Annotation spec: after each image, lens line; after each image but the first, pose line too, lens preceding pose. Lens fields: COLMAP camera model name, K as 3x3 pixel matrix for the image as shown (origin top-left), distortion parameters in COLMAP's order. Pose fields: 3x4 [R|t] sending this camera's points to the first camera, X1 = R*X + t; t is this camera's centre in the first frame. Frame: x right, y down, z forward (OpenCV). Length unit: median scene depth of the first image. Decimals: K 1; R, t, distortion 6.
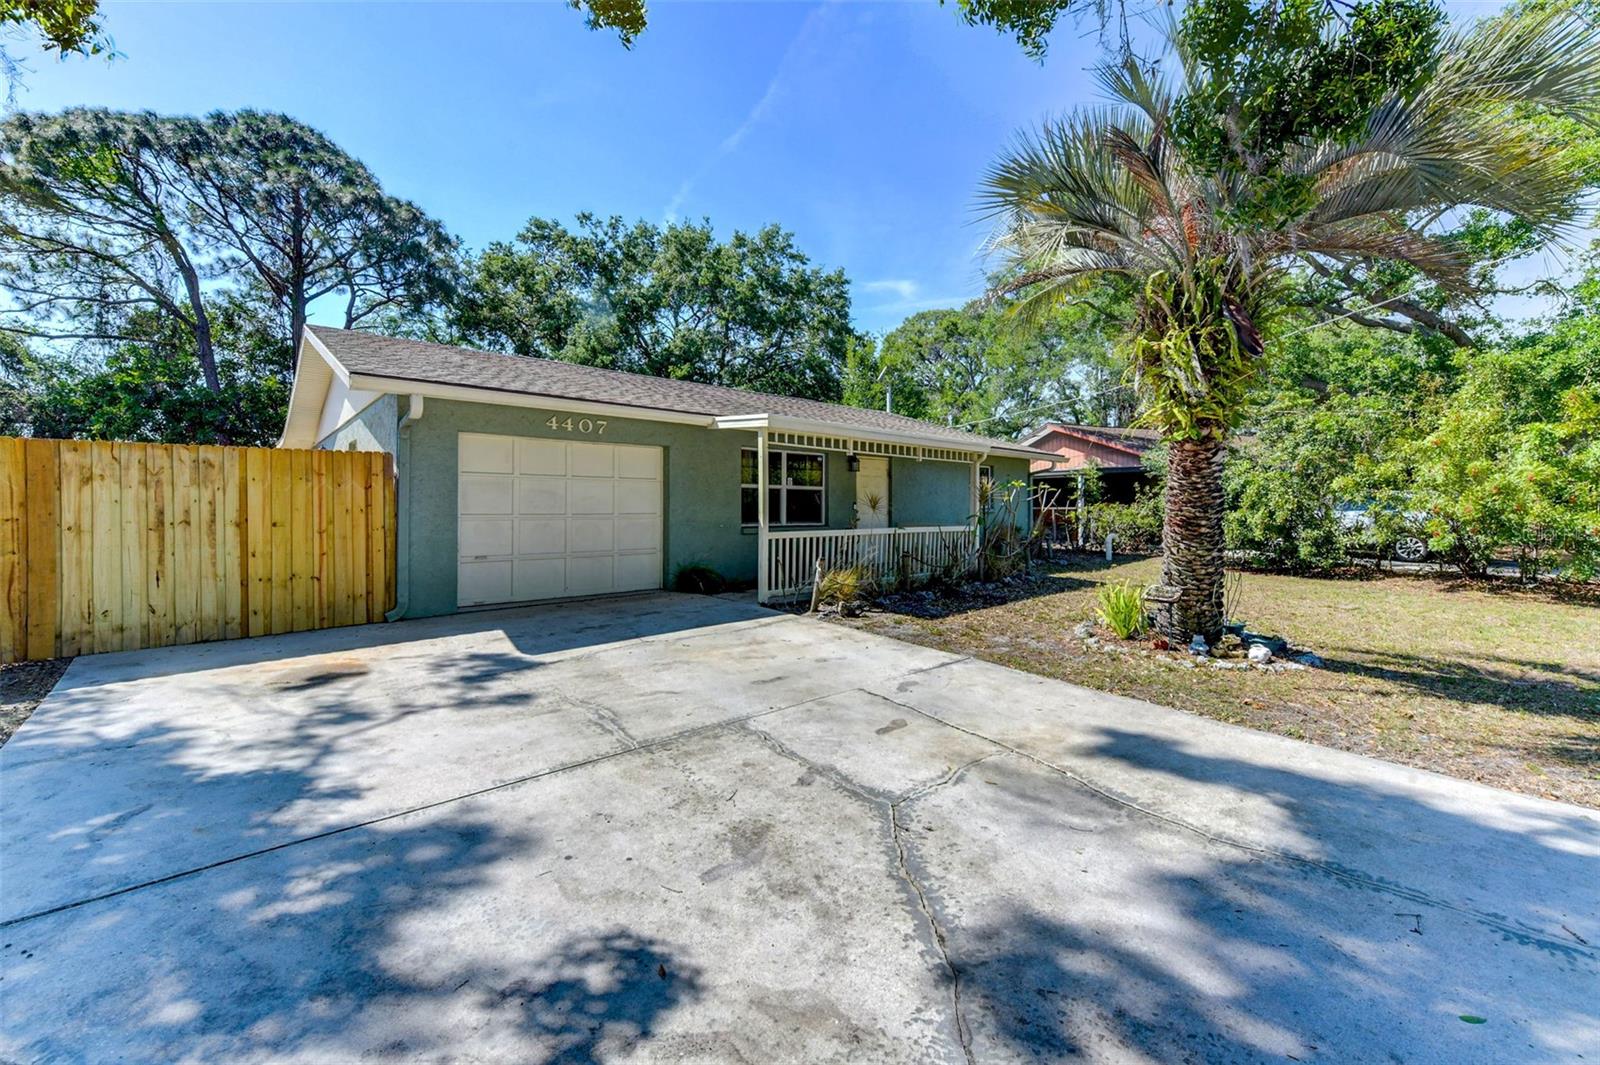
lens RADIAL K [[649.8, 0, 796.8], [0, 649.8, 524.4], [0, 0, 1]] dist [0.016080, 0.000919]
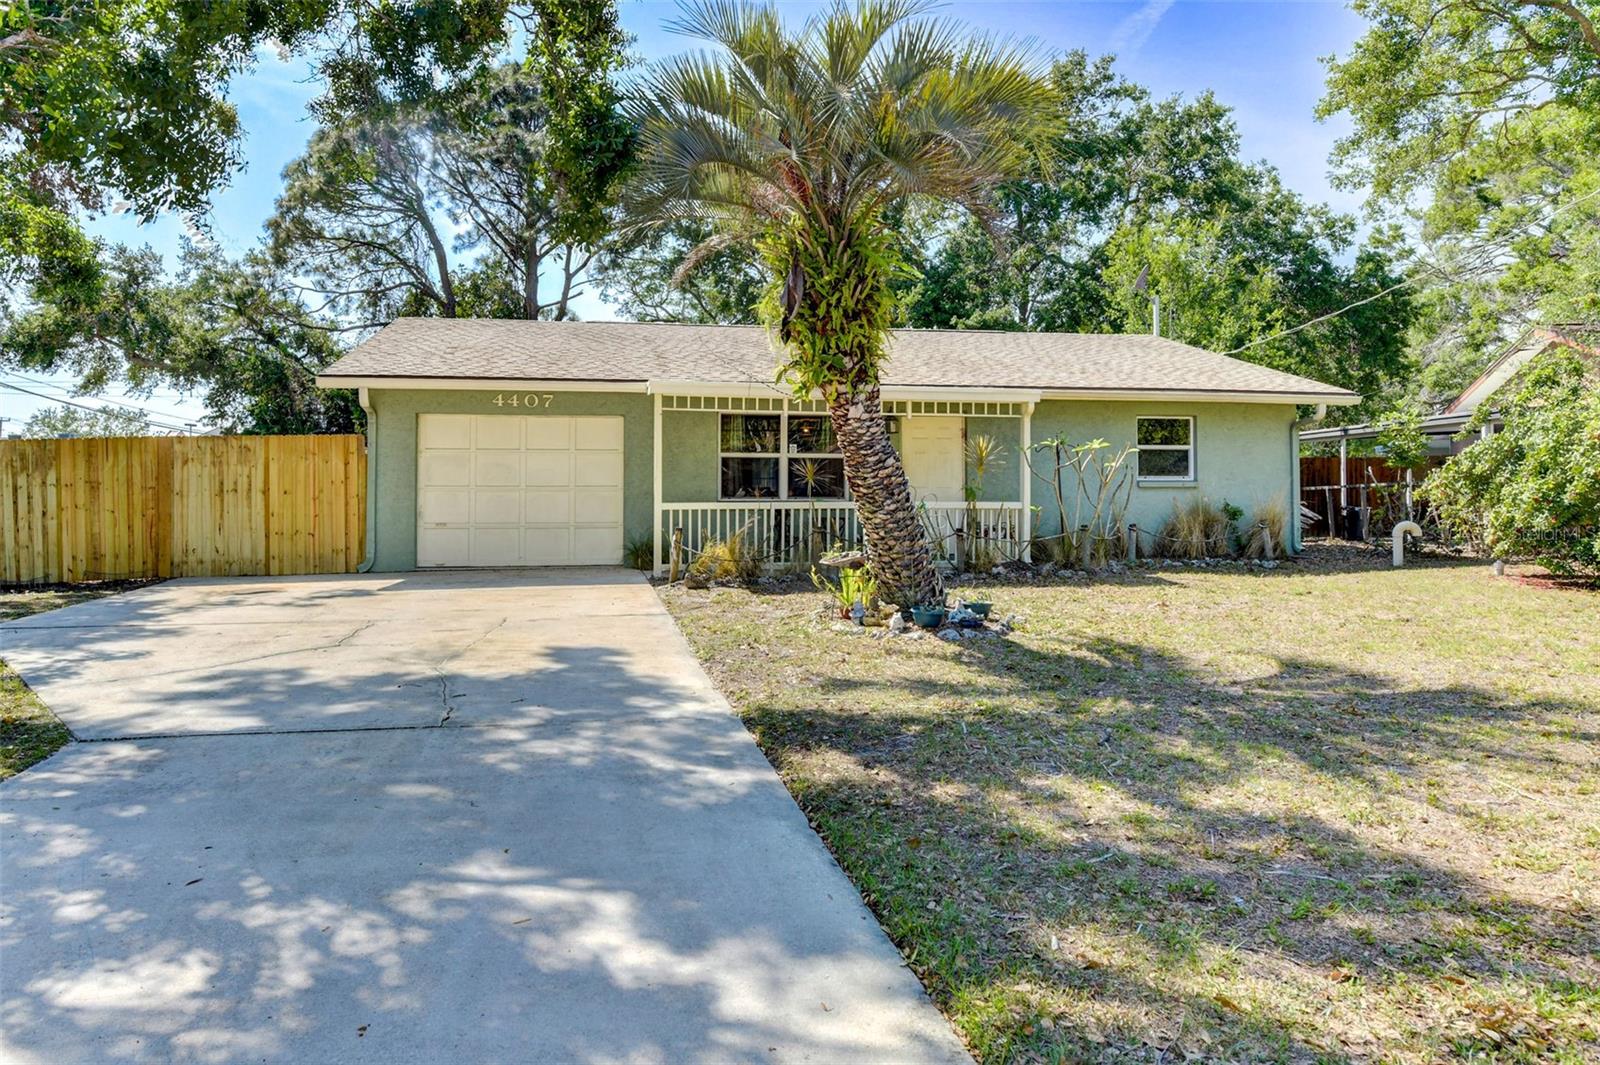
lens RADIAL K [[1094.3, 0, 752.9], [0, 1094.3, 514.6], [0, 0, 1]] dist [0.002782, -0.008469]
pose [[0.844915, 0.005729, -0.534870, 0.878583], [-0.011606, 0.999904, -0.007624, 0.037445], [0.534775, 0.012649, 0.844900, -0.270407]]
